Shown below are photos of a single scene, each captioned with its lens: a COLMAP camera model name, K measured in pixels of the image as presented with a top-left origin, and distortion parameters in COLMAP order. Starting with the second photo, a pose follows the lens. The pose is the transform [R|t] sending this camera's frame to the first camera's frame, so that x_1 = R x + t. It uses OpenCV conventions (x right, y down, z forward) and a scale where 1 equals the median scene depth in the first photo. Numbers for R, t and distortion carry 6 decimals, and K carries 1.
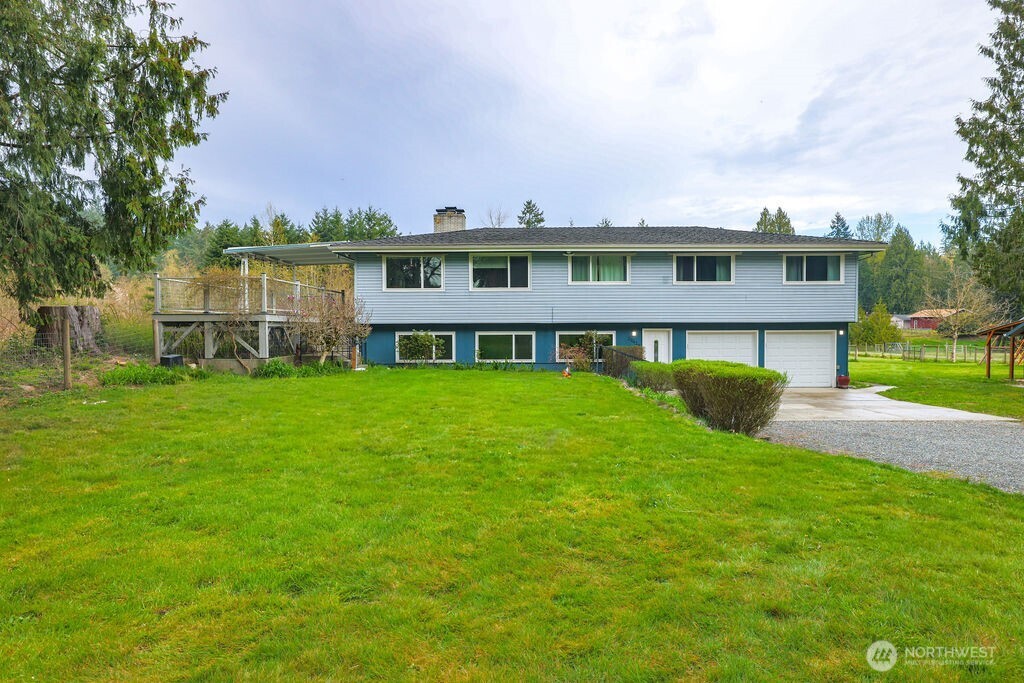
lens RADIAL K [[589.6, 0, 512.0], [0, 589.6, 341.5], [0, 0, 1]] dist [-0.000588, -0.000048]
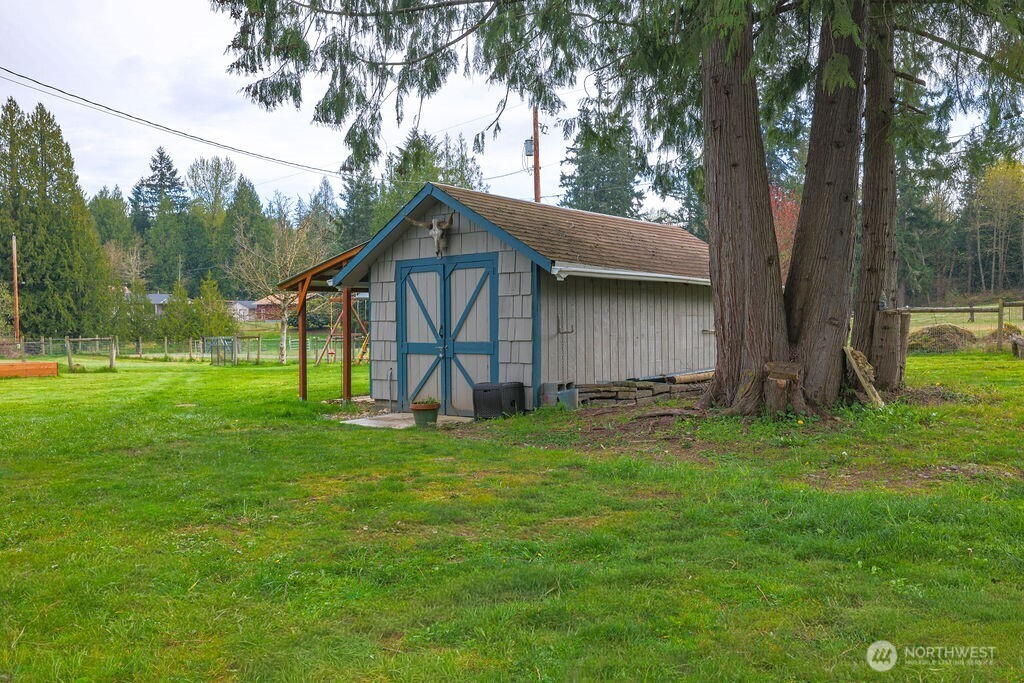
lens RADIAL K [[825.5, 0, 512.0], [0, 825.5, 341.5], [0, 0, 1]] dist [0.002789, 0.003017]
pose [[0.643257, -0.021556, 0.765347, 0.099036], [0.026646, 0.999628, 0.005760, 0.005207], [-0.765187, 0.016688, 0.643592, 0.111940]]
